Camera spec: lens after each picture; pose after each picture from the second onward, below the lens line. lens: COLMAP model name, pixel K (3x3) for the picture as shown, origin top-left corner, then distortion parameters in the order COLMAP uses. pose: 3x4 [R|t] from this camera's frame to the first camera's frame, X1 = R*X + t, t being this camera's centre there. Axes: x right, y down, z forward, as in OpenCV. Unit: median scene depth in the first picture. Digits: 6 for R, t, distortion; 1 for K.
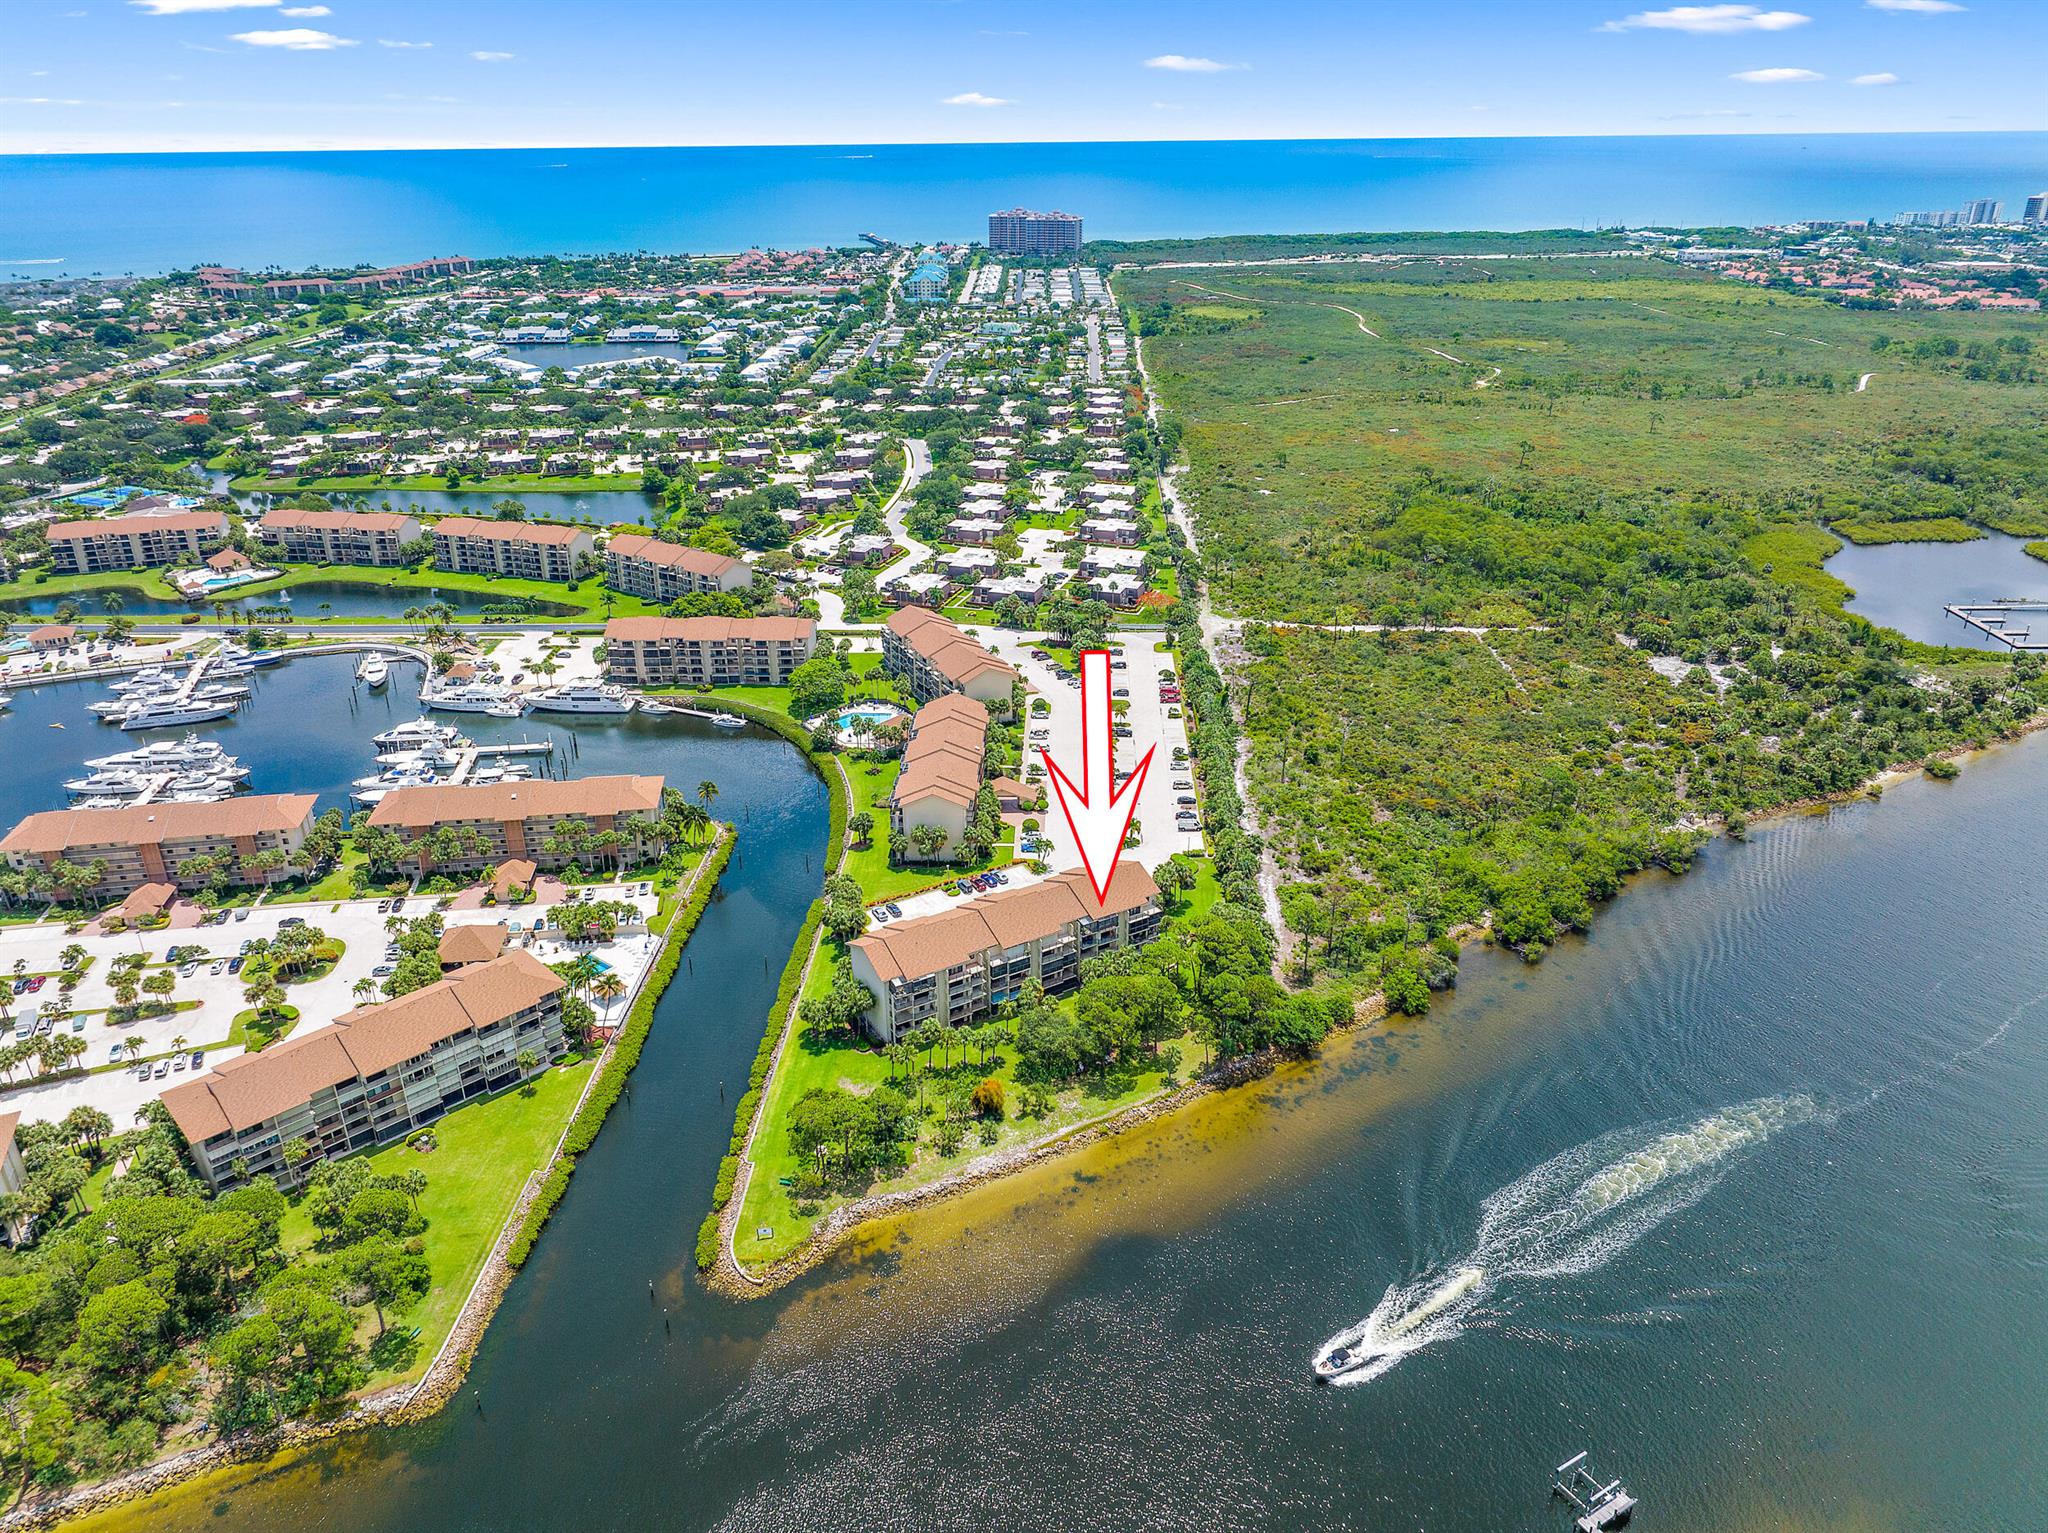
lens RADIAL K [[1422.8, 0, 1021.9], [0, 1422.8, 767.4], [0, 0, 1]] dist [-0.031057, -0.002940]
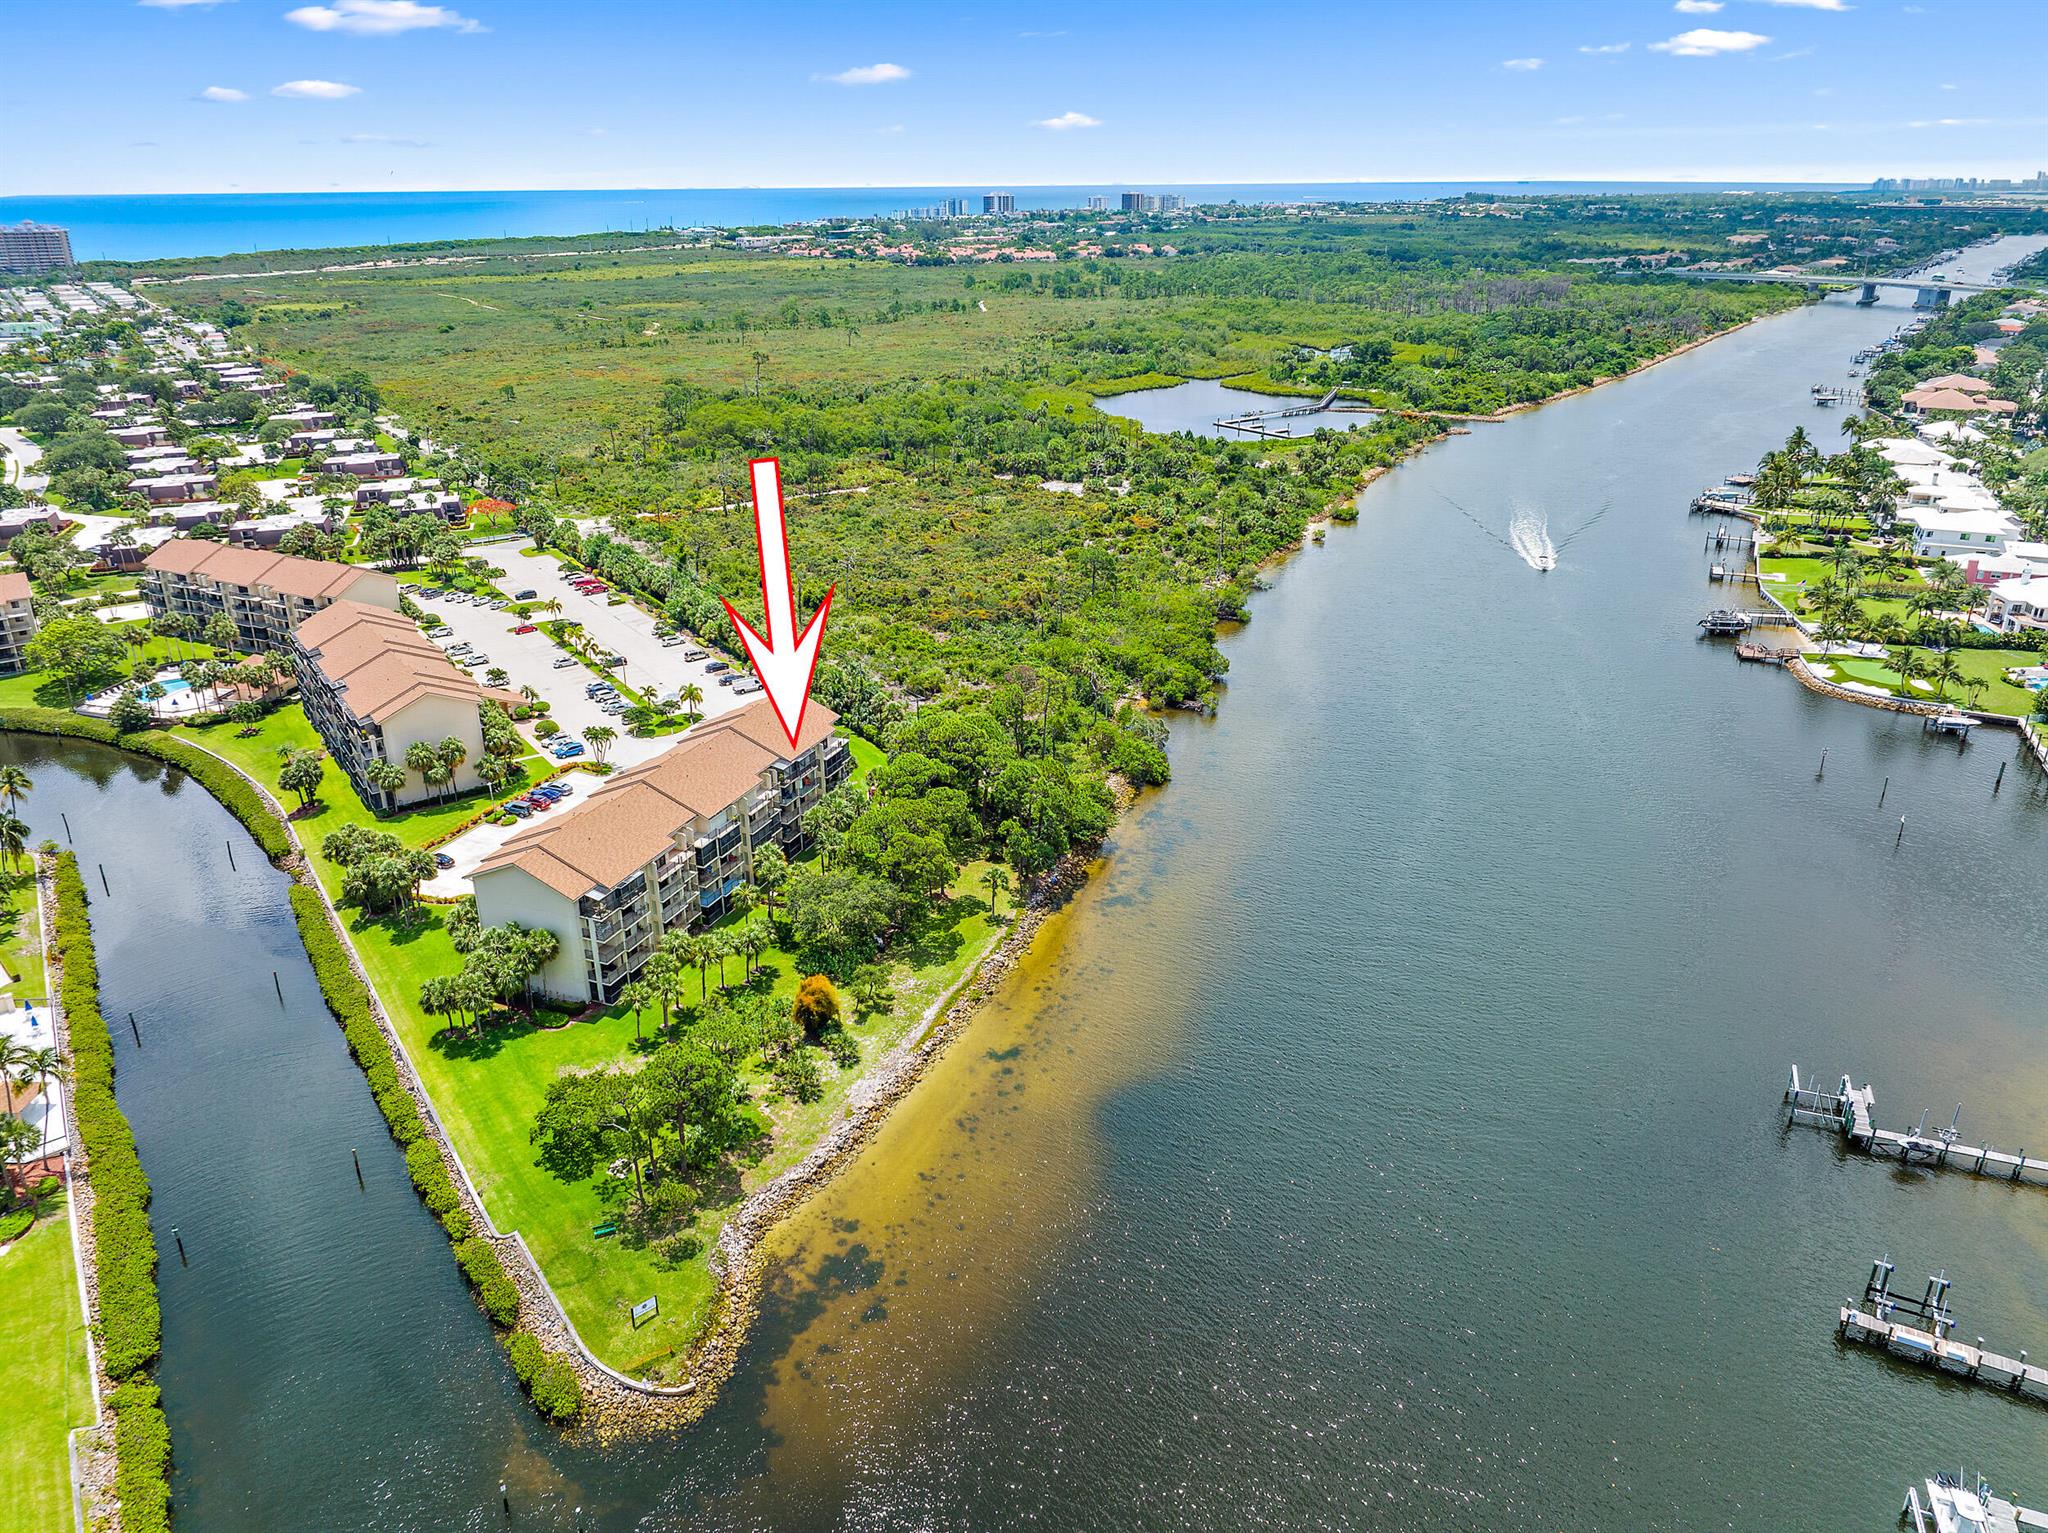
lens RADIAL K [[1422.8, 0, 1023.8], [0, 1422.8, 763.6], [0, 0, 1]] dist [-0.031057, -0.002940]
pose [[0.800295, -0.229410, 0.553985, -0.261411], [0.245714, 0.968250, 0.045999, 0.108793], [-0.546949, 0.099309, 0.831255, 0.359839]]
